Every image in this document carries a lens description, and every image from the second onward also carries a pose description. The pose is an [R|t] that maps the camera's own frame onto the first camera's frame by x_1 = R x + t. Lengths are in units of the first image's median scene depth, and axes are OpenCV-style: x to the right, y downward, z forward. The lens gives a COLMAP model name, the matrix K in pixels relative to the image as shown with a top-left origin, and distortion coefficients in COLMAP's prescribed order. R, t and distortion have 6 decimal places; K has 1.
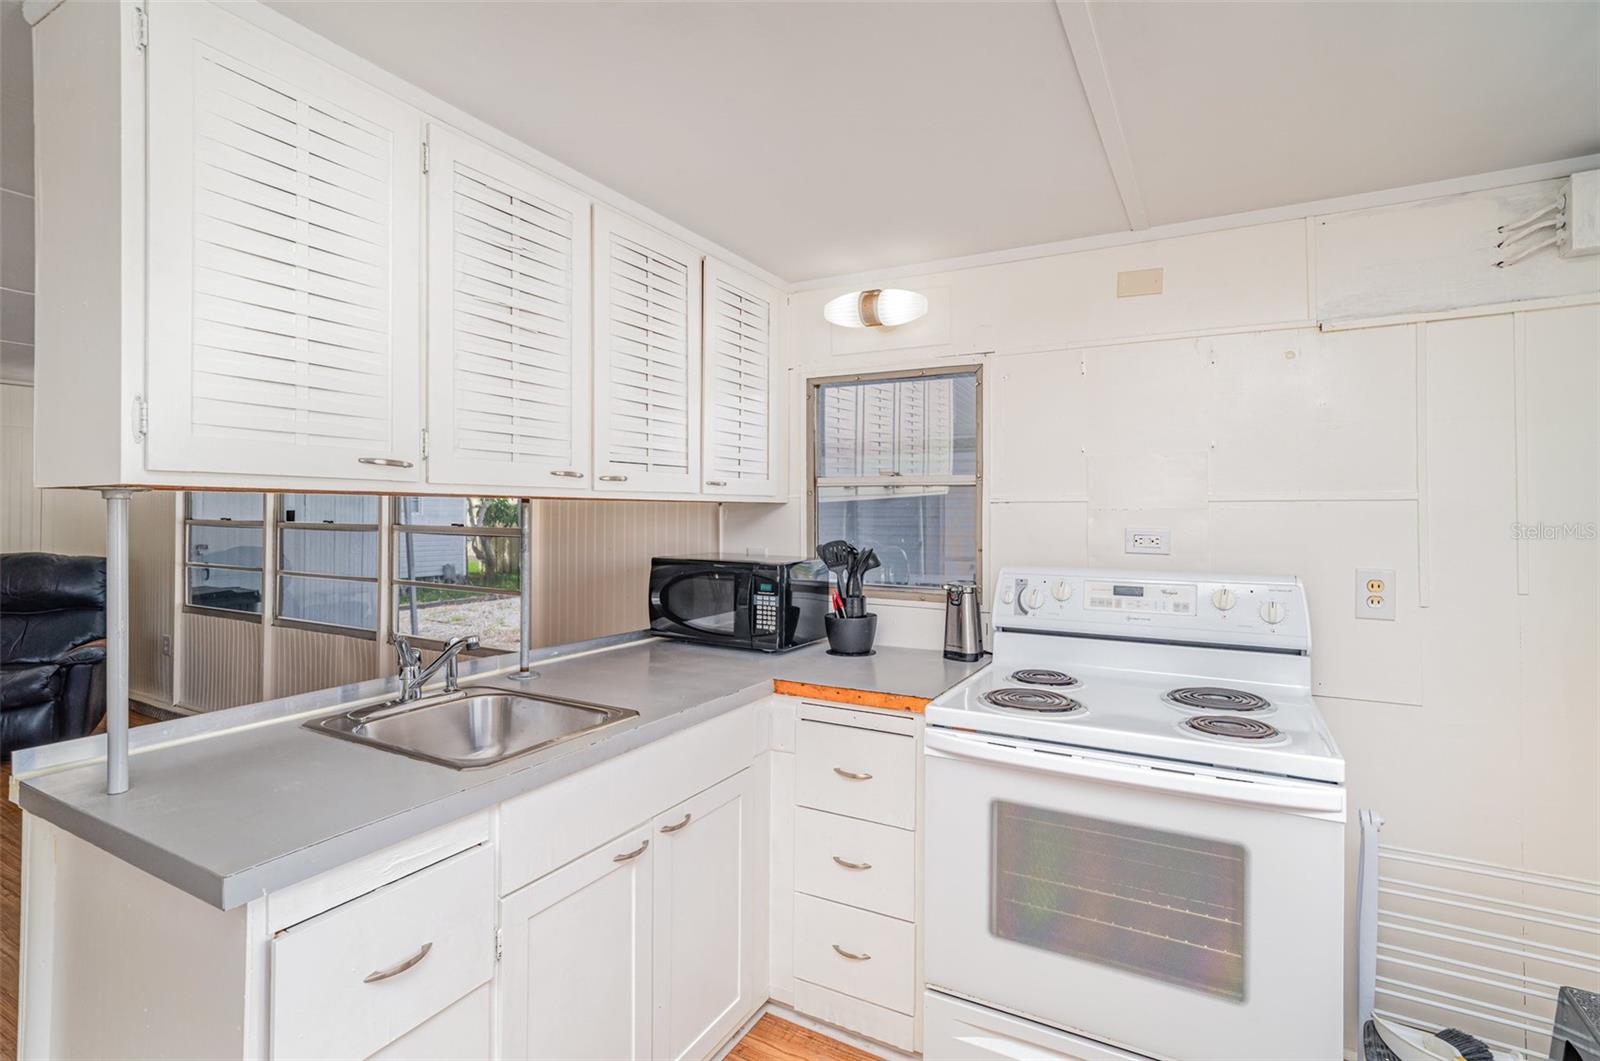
lens RADIAL K [[777.1, 0, 800.0], [0, 777.1, 530.5], [0, 0, 1]] dist [-0.008522, 0.000046]
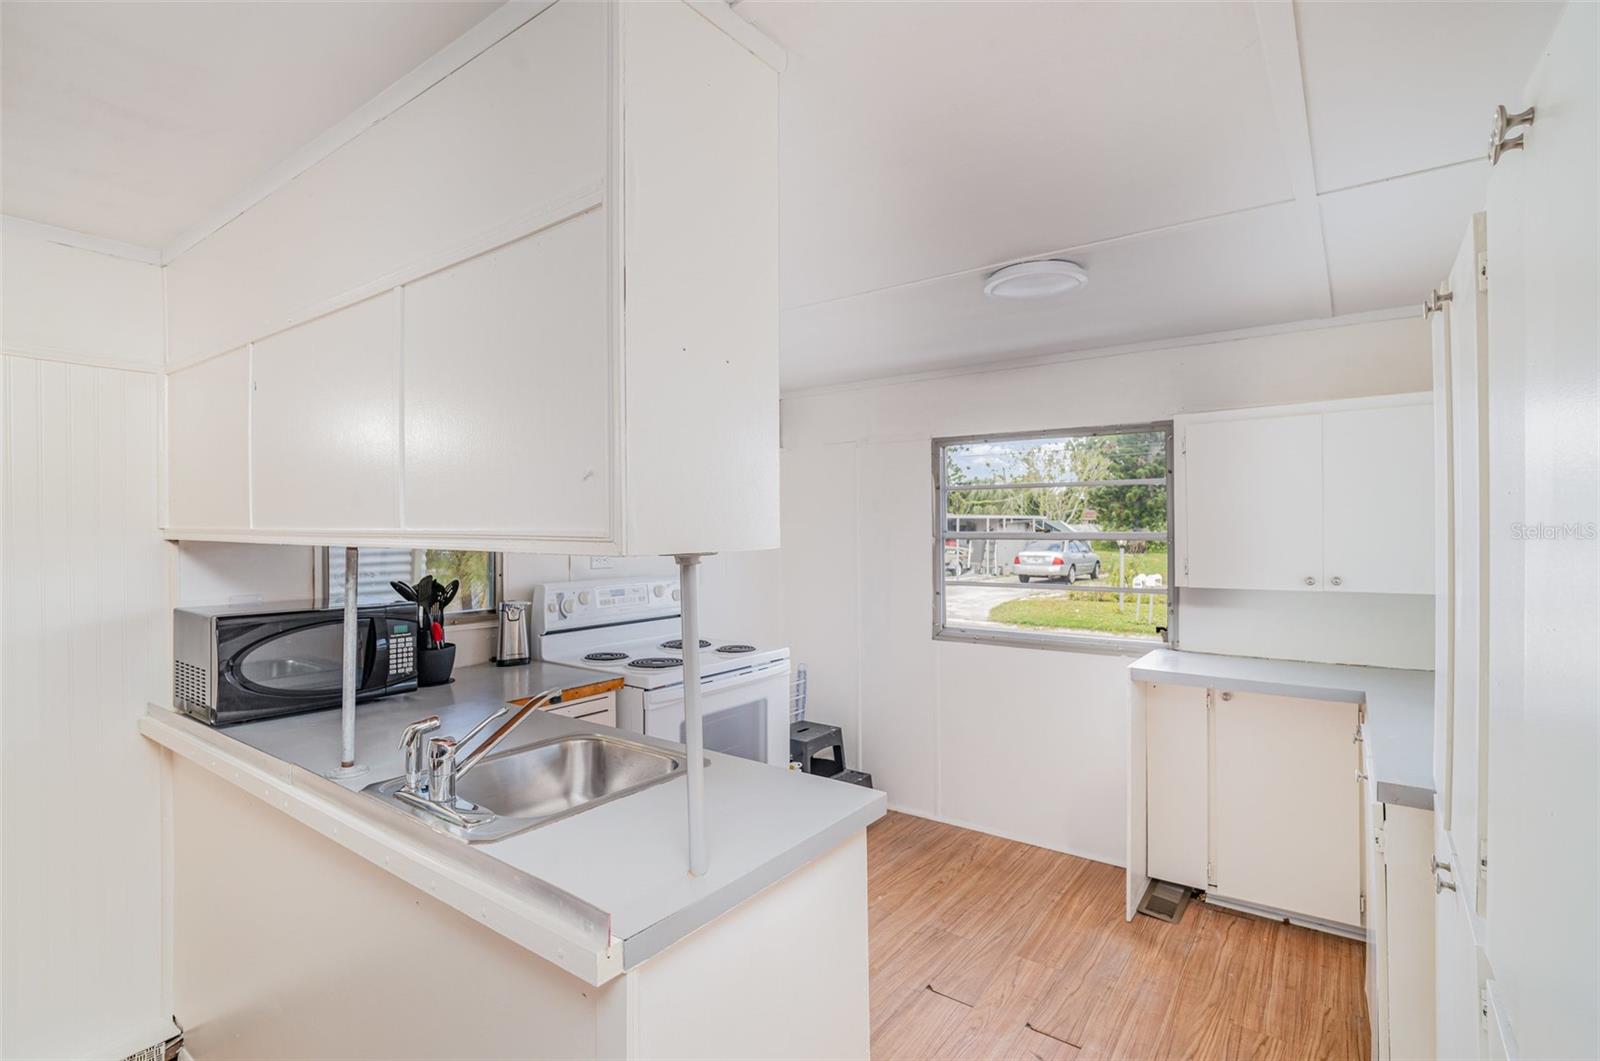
lens RADIAL K [[747.6, 0, 800.0], [0, 747.6, 530.5], [0, 0, 1]] dist [-0.011306, 0.000427]
pose [[0.120098, -0.012092, 0.992688, -0.906726], [0.018971, 0.999771, 0.009883, -0.048900], [-0.992581, 0.017645, 0.120300, 0.397034]]
